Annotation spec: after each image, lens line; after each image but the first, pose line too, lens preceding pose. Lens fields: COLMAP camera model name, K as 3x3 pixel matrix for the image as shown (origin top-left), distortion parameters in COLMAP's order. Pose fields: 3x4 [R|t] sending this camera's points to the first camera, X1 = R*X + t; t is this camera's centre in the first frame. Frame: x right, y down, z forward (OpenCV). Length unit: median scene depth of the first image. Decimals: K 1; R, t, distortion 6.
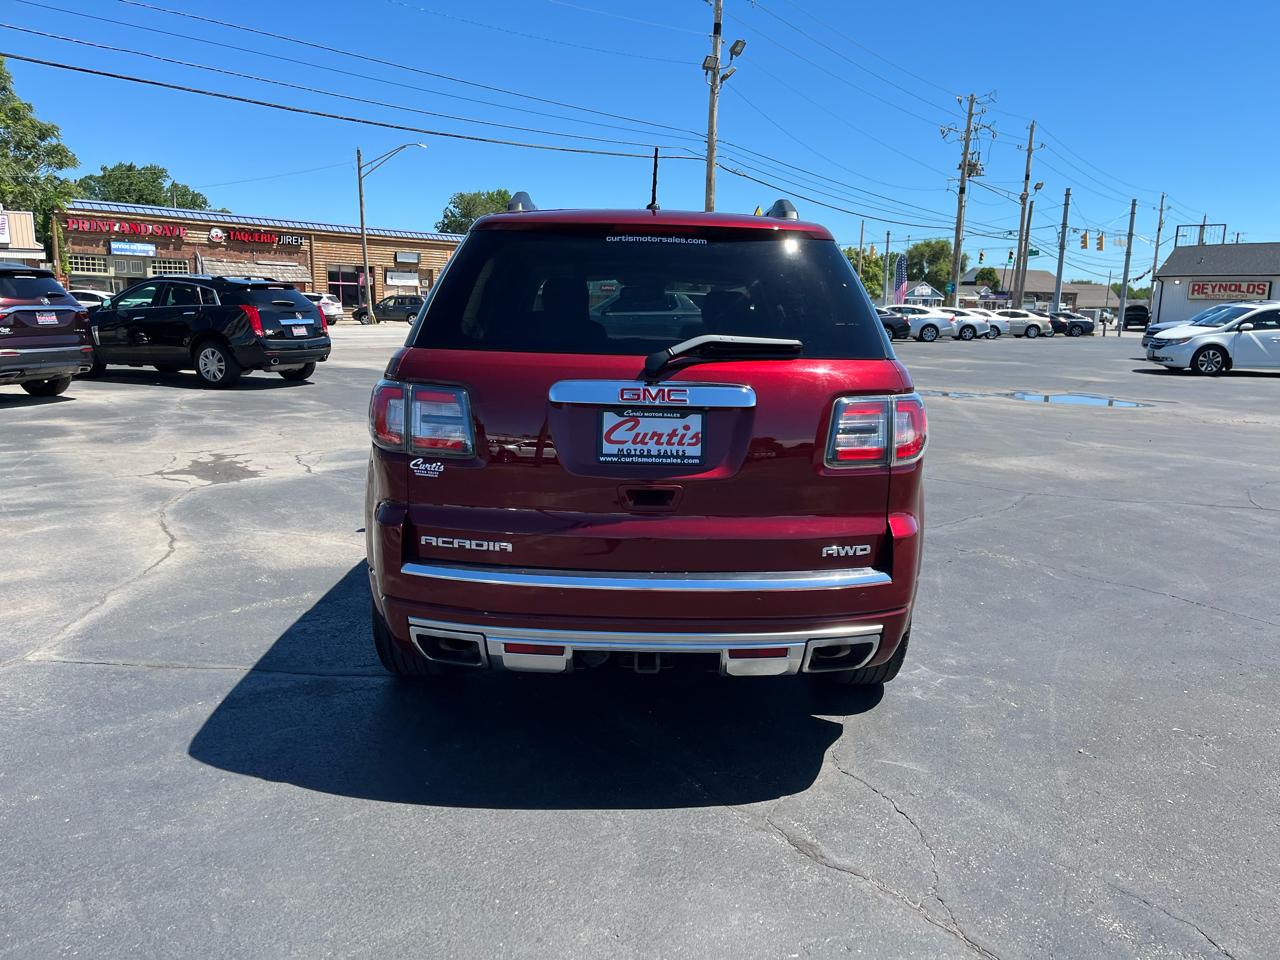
lens RADIAL K [[971.2, 0, 652.1], [0, 971.2, 481.8], [0, 0, 1]] dist [0.065929, -0.082642]
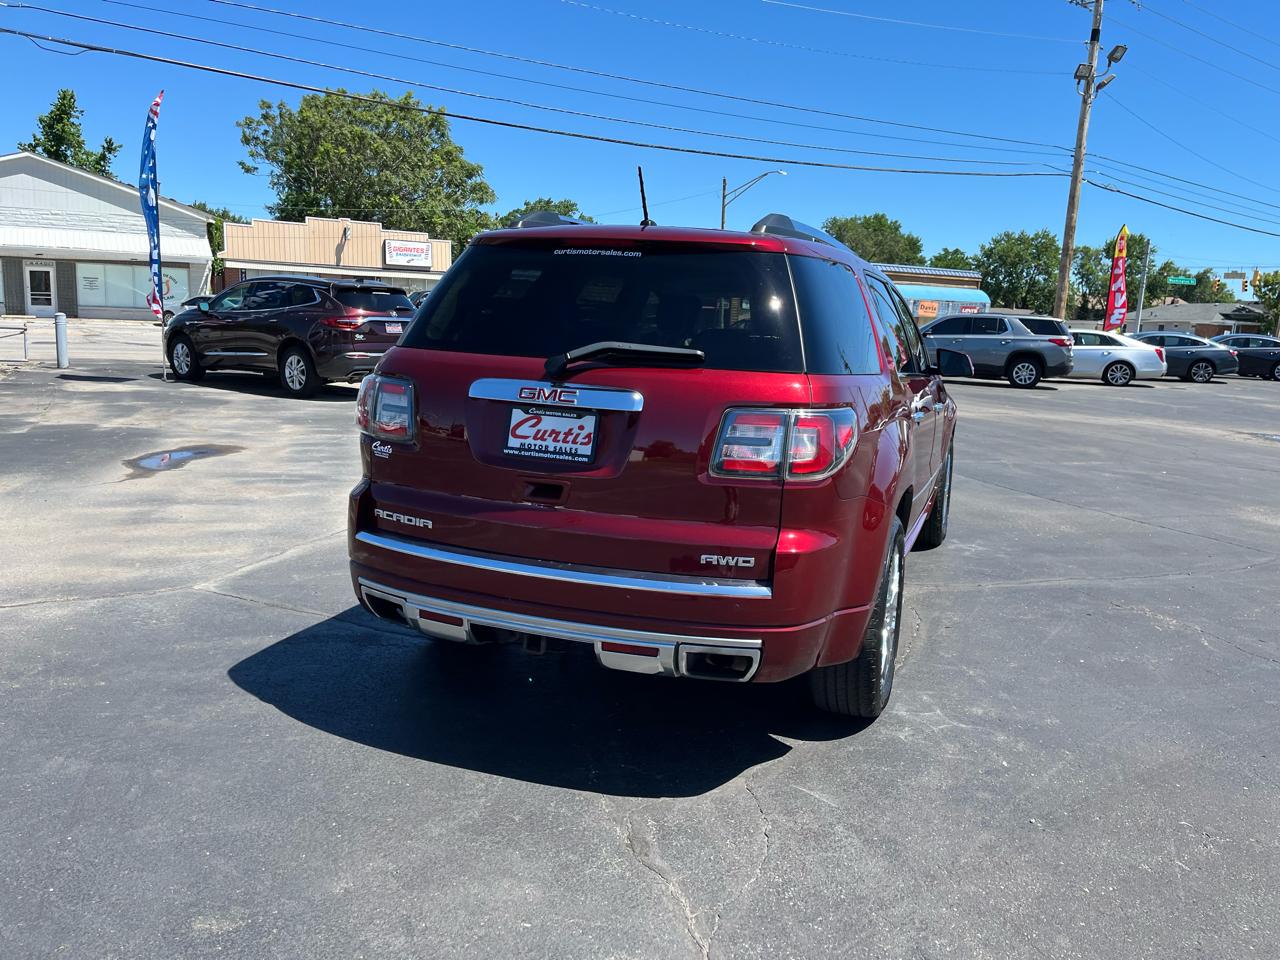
lens RADIAL K [[971.2, 0, 652.9], [0, 971.2, 484.8], [0, 0, 1]] dist [0.065929, -0.082642]
pose [[0.931762, 0.080508, -0.354031, 0.040139], [-0.087776, 0.996130, -0.004488, 0.000360], [0.352300, 0.035257, 0.935223, 0.003063]]
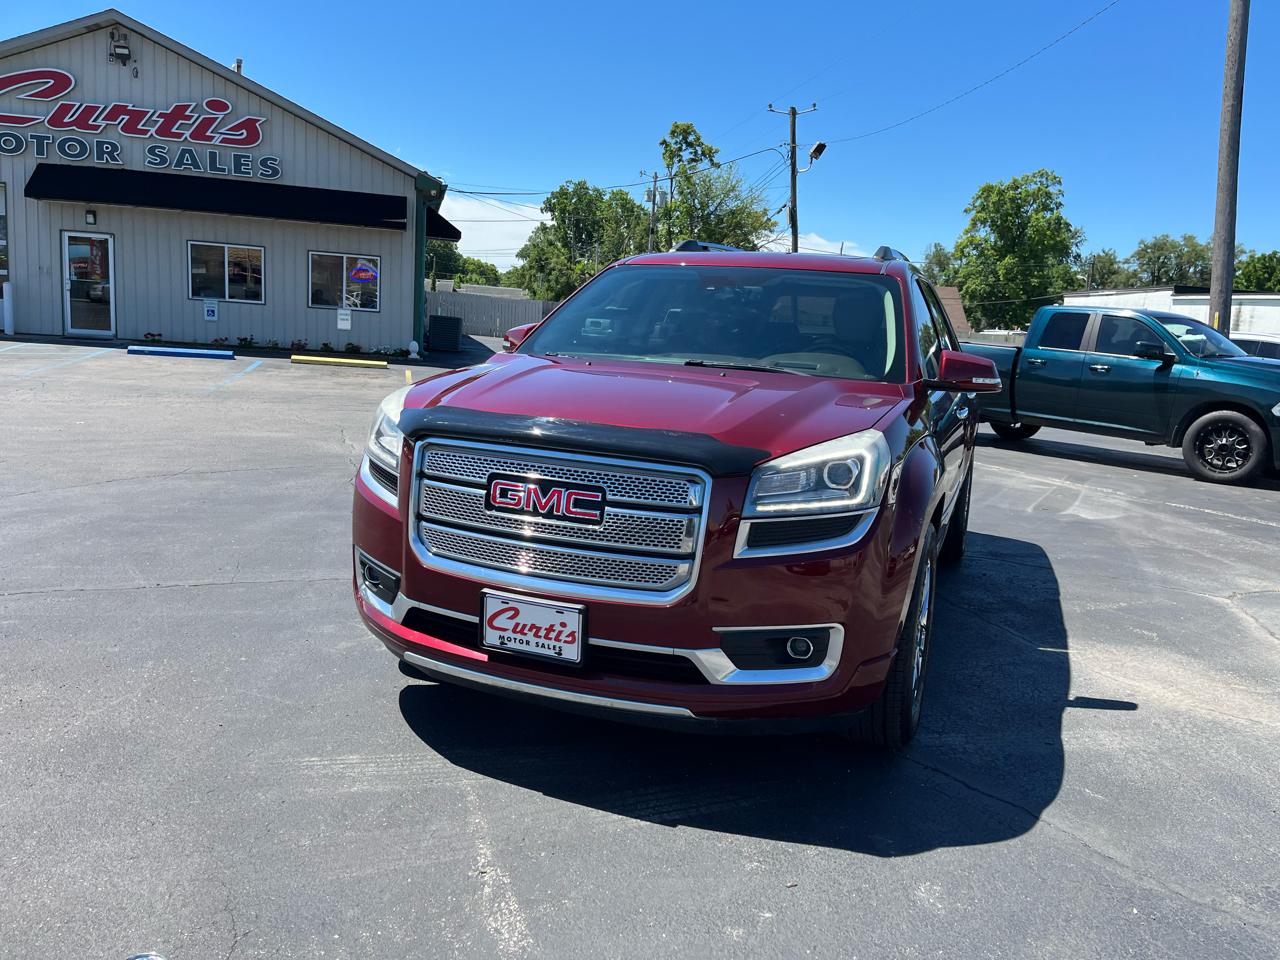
lens RADIAL K [[971.2, 0, 655.5], [0, 971.2, 482.1], [0, 0, 1]] dist [0.065929, -0.082642]
pose [[-0.927193, -0.142902, 0.346254, -0.038454], [-0.018467, 0.940685, 0.338779, -0.052504], [-0.374128, 0.307720, -0.874835, 0.291025]]
